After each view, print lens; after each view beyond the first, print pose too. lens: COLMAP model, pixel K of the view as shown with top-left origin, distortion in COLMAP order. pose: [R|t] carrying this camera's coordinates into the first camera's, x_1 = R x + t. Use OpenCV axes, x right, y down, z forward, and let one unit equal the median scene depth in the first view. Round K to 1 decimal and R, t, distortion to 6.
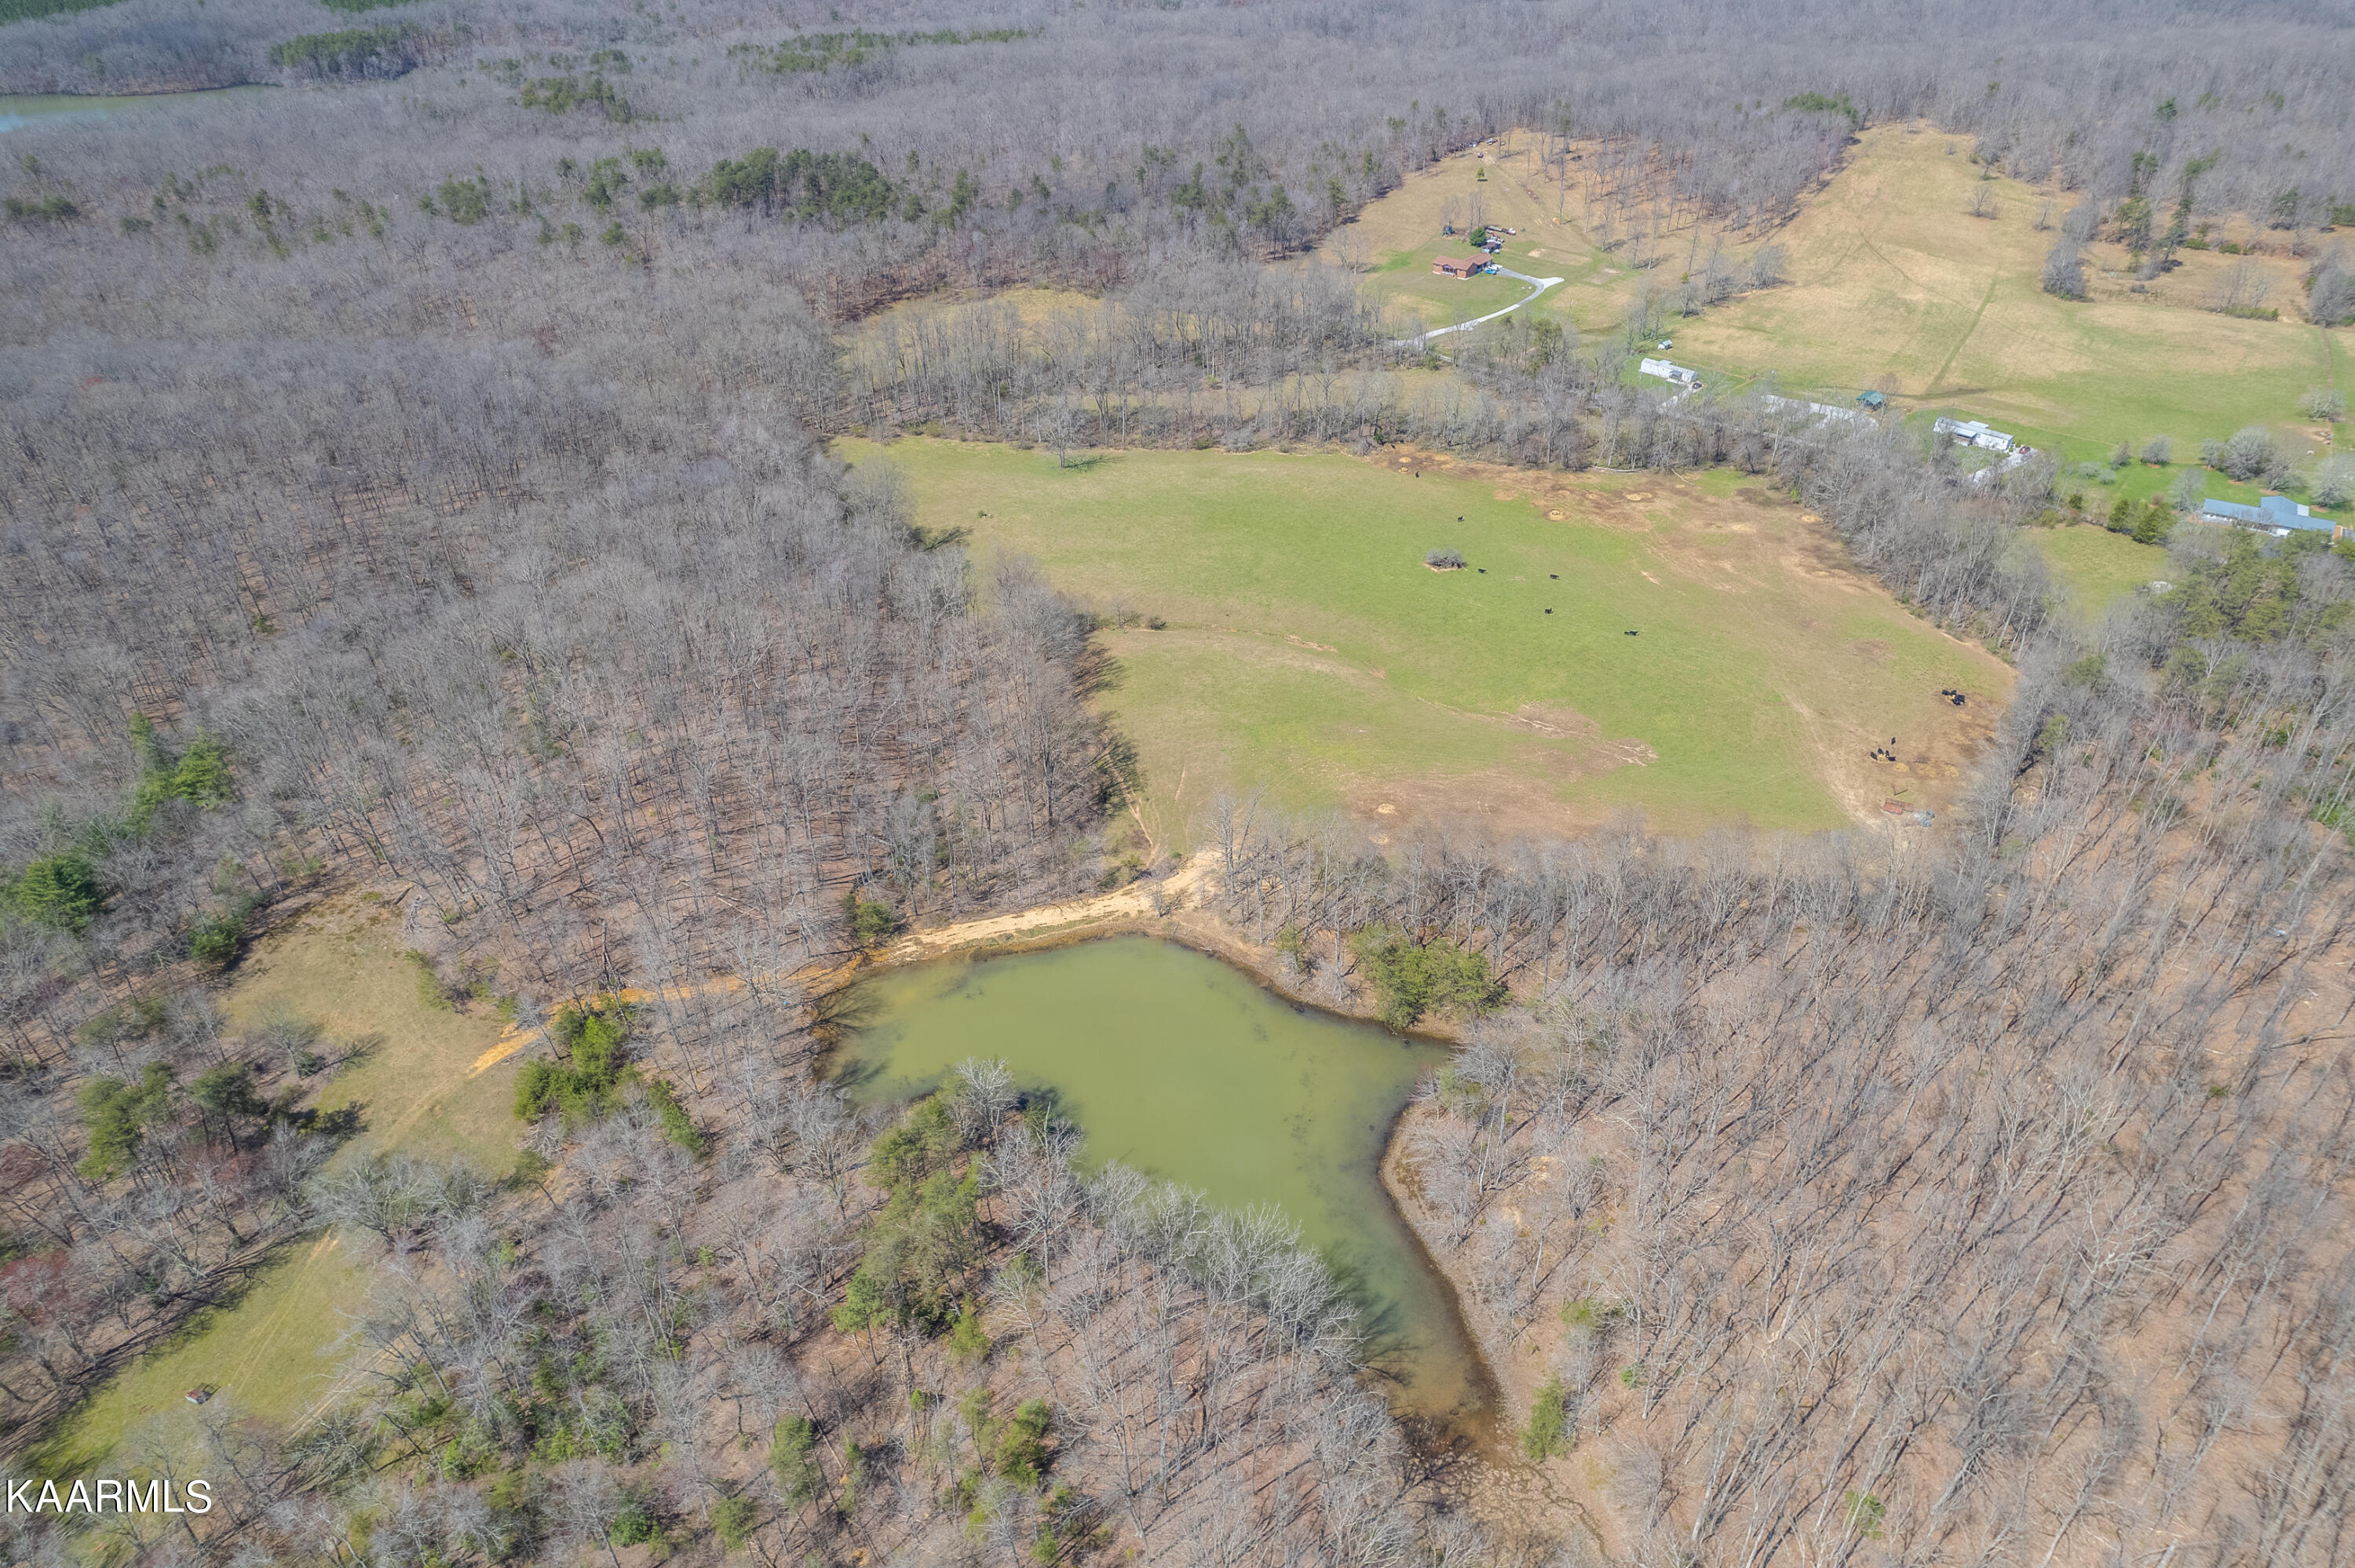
lens RADIAL K [[1497.0, 0, 1177.9], [0, 1497.0, 792.2], [0, 0, 1]] dist [-0.071604, 0.072780]
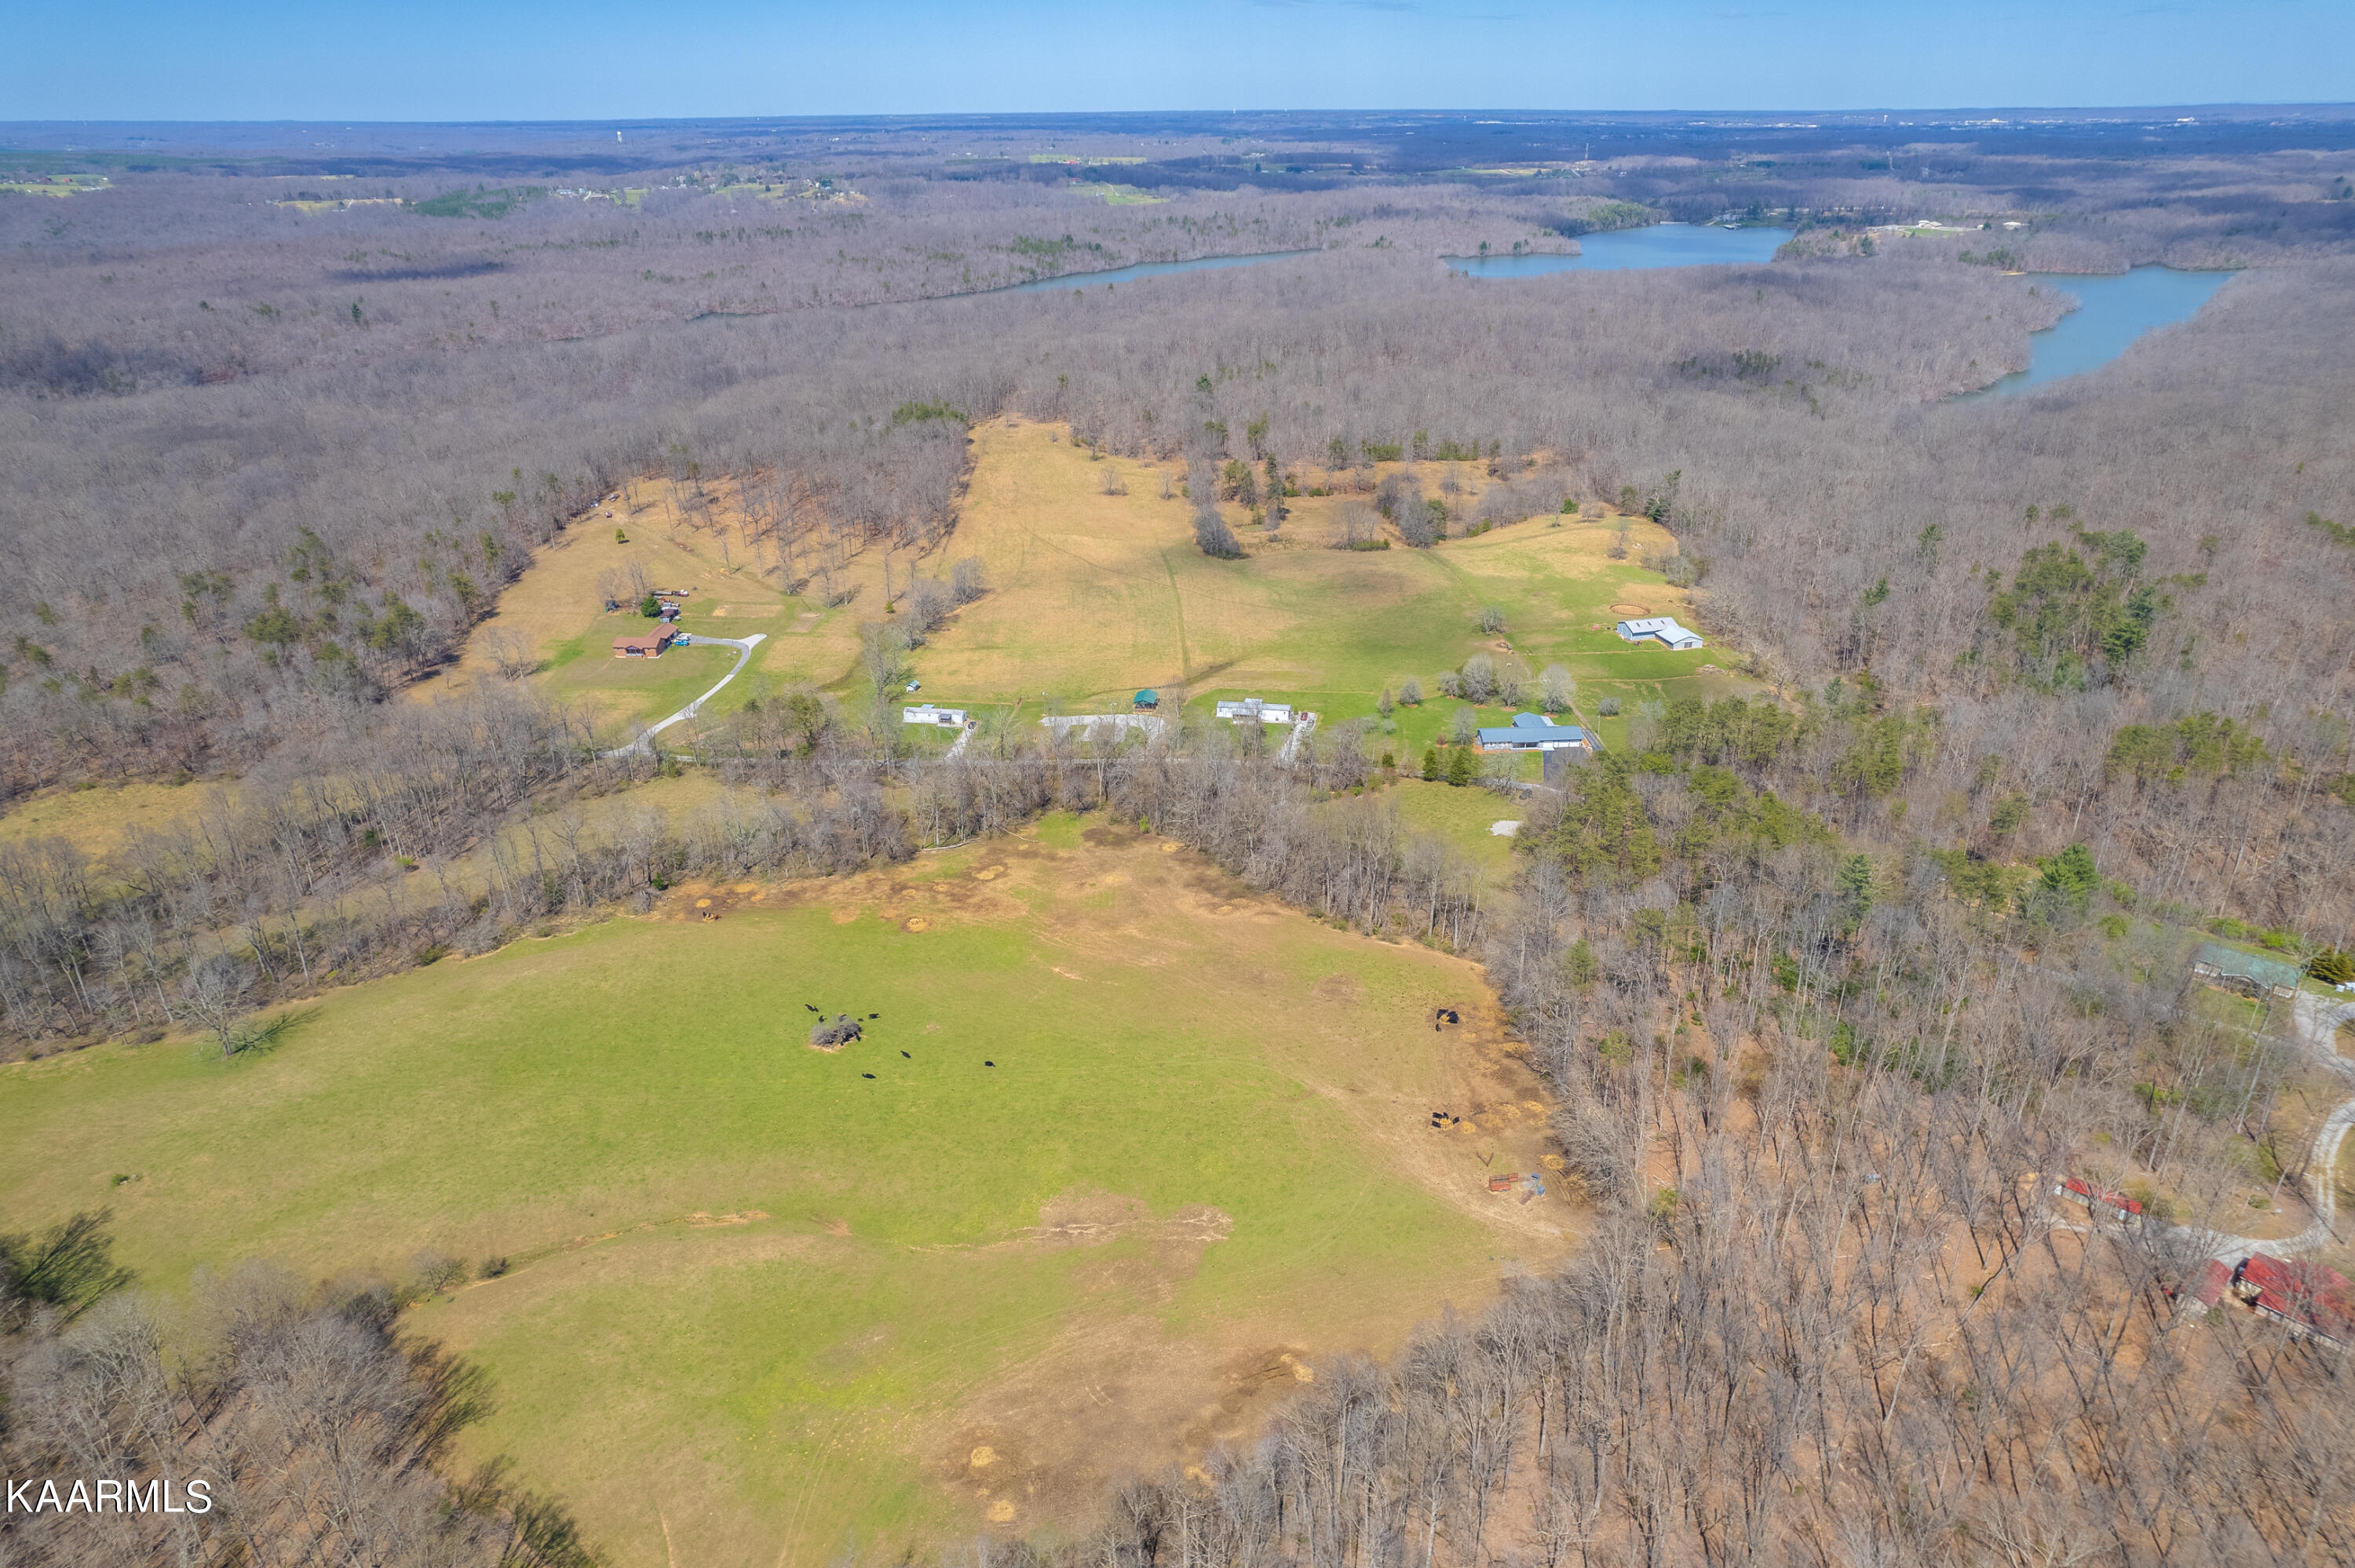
lens RADIAL K [[1497.0, 0, 1172.2], [0, 1497.0, 802.4], [0, 0, 1]] dist [-0.071604, 0.072780]
pose [[0.813319, -0.251570, 0.524619, -0.050178], [0.339373, 0.937531, -0.076557, -0.125501], [-0.472587, 0.240307, 0.847888, 0.180610]]
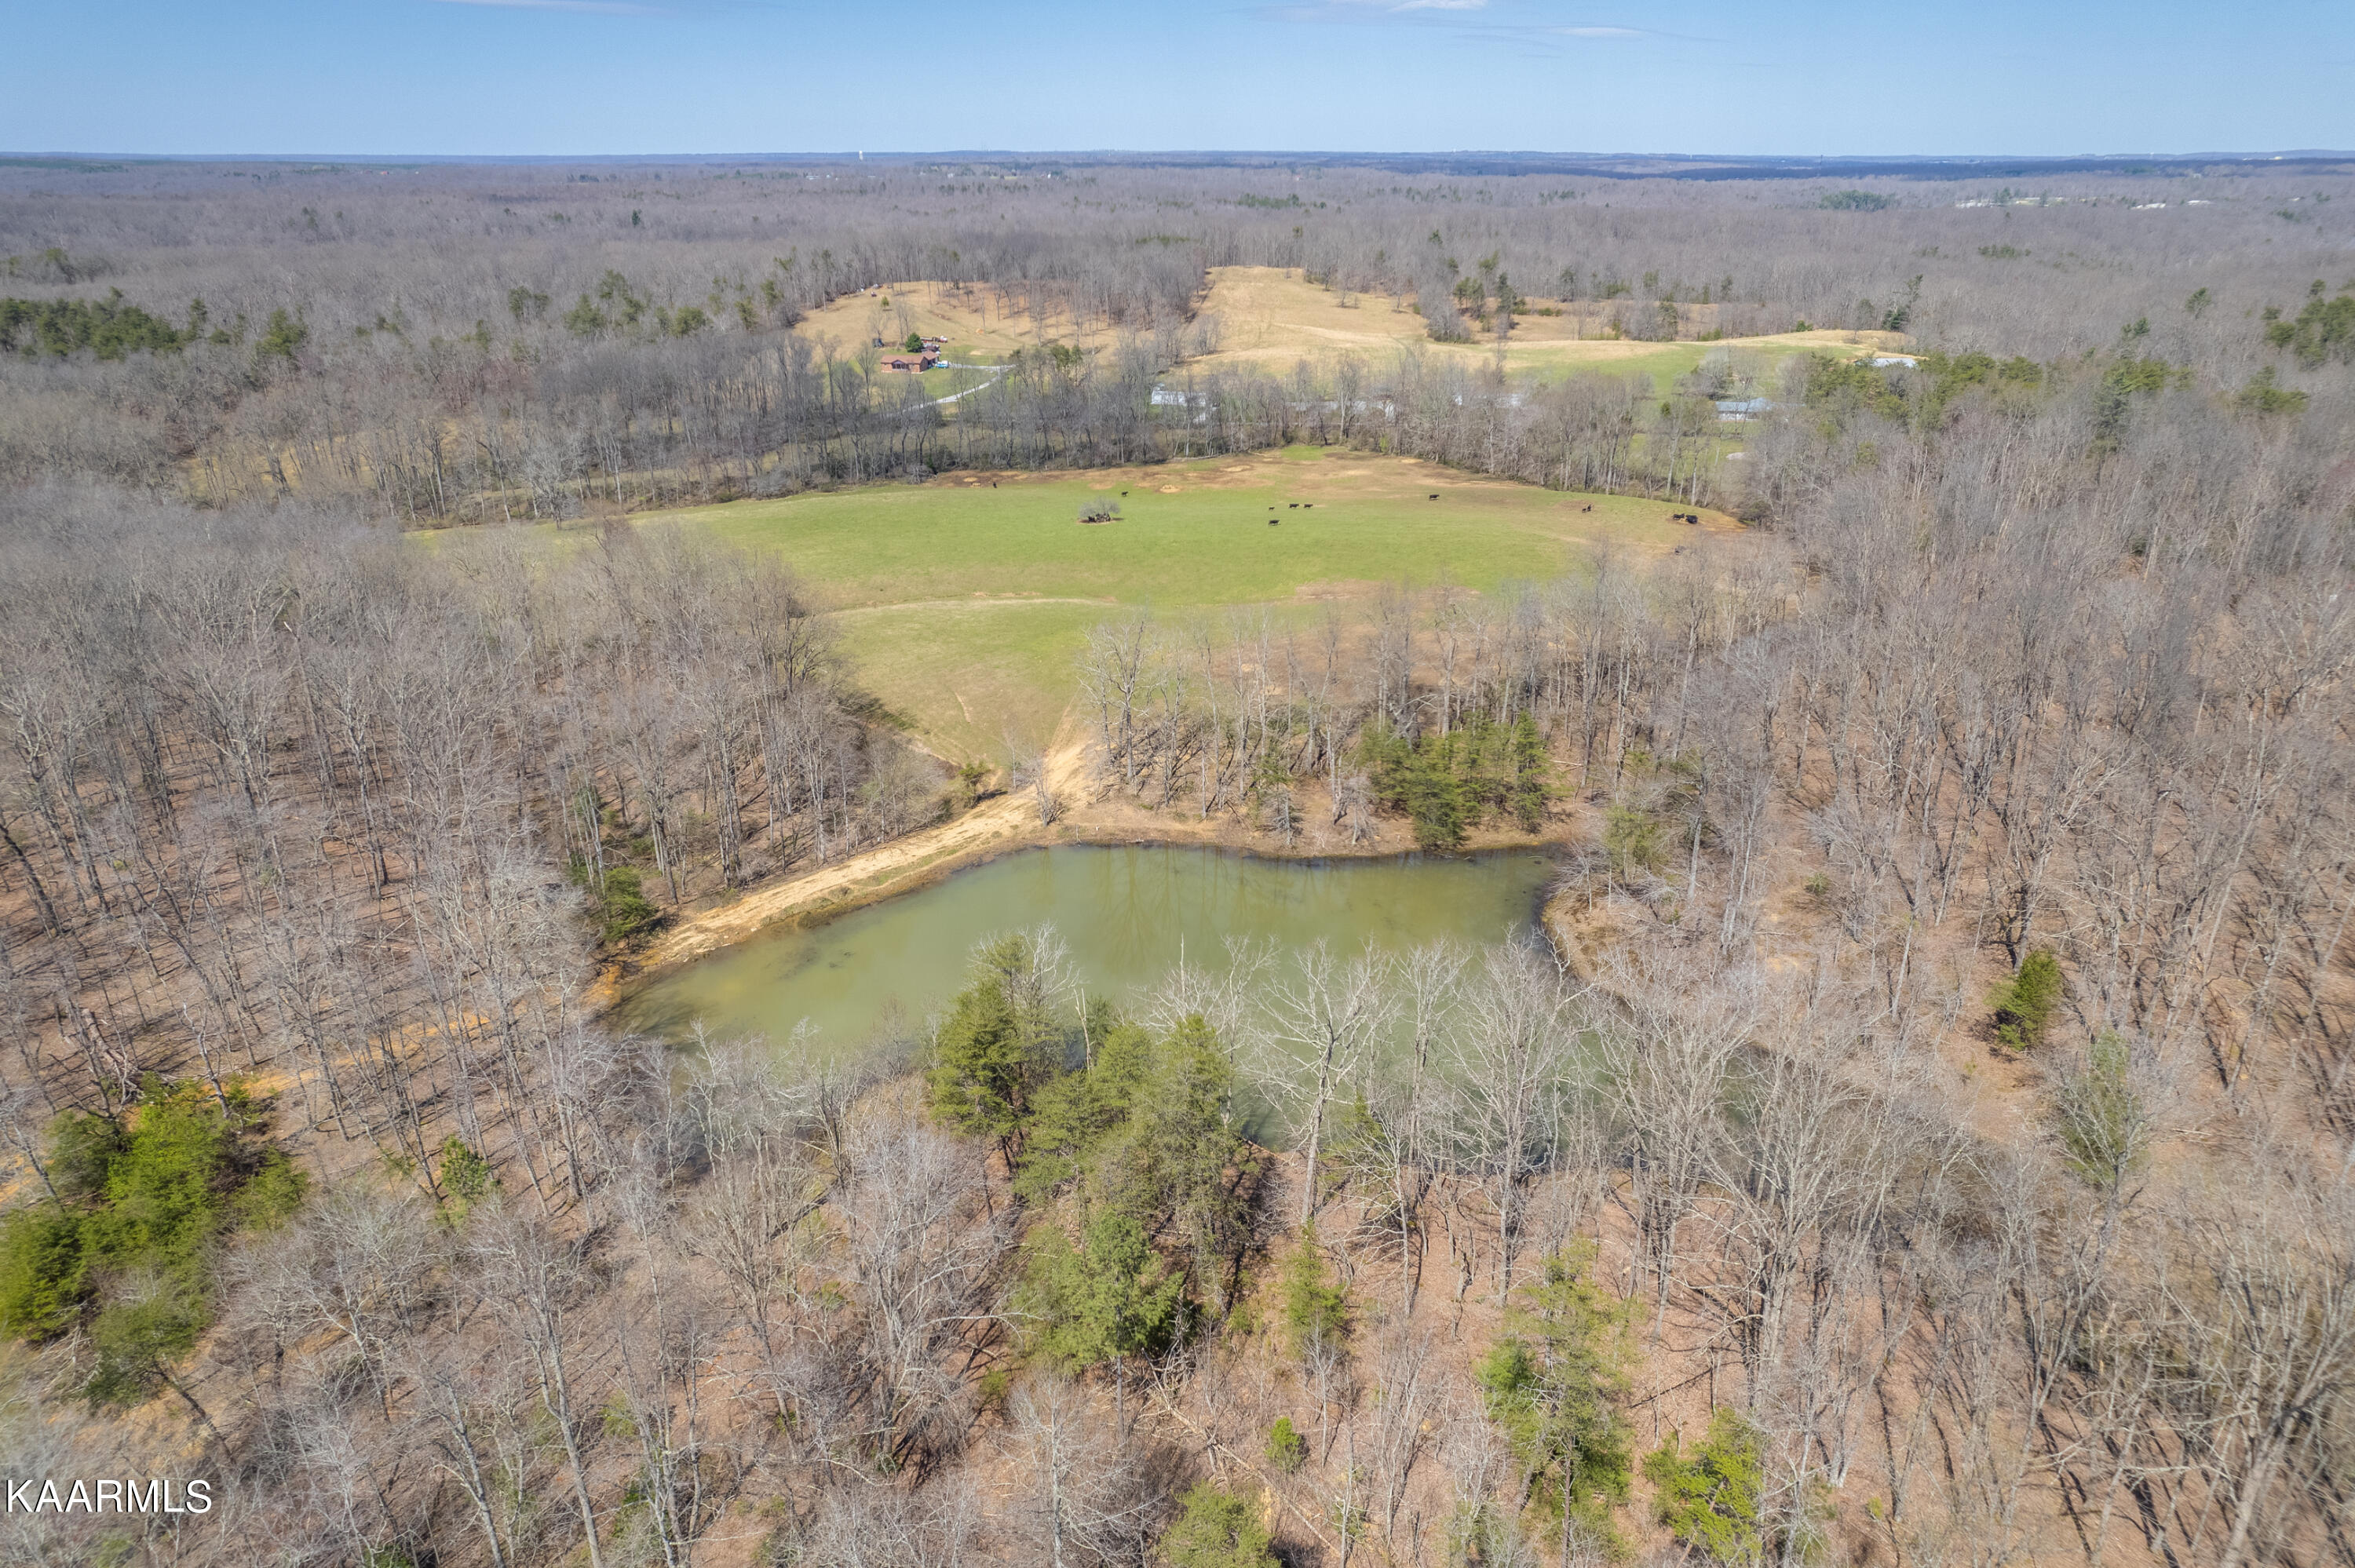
lens RADIAL K [[1497.0, 0, 1172.1], [0, 1497.0, 805.6], [0, 0, 1]] dist [-0.071604, 0.072780]
pose [[0.883806, -0.184178, 0.430076, -0.152221], [0.267293, 0.953234, -0.141069, 0.112264], [-0.383981, 0.239634, 0.891703, 0.222558]]
